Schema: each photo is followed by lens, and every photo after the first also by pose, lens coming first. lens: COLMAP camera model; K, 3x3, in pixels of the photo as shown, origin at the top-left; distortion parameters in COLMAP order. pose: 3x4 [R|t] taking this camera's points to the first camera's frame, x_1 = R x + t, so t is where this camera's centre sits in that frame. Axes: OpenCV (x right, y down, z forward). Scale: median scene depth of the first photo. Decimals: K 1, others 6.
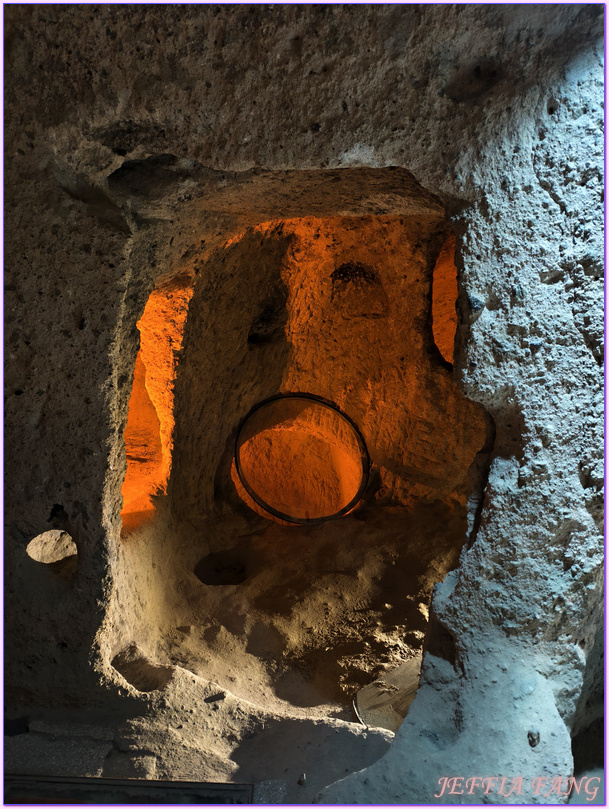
lens RADIAL K [[542.2, 0, 305.1], [0, 542.2, 404.8], [0, 0, 1]] dist [0.021304, -0.026196]
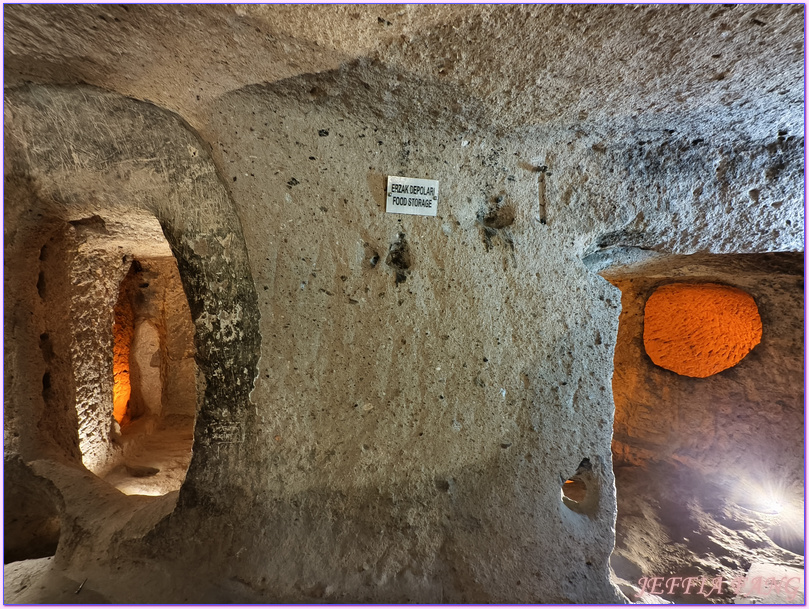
lens RADIAL K [[363.3, 0, 404.5], [0, 363.3, 305.3], [0, 0, 1]] dist [-0.003651, -0.001363]
pose [[0.999773, -0.019975, 0.007479, -0.939699], [0.021231, 0.965576, -0.259253, 0.020656], [-0.002043, 0.259353, 0.965780, -0.099093]]
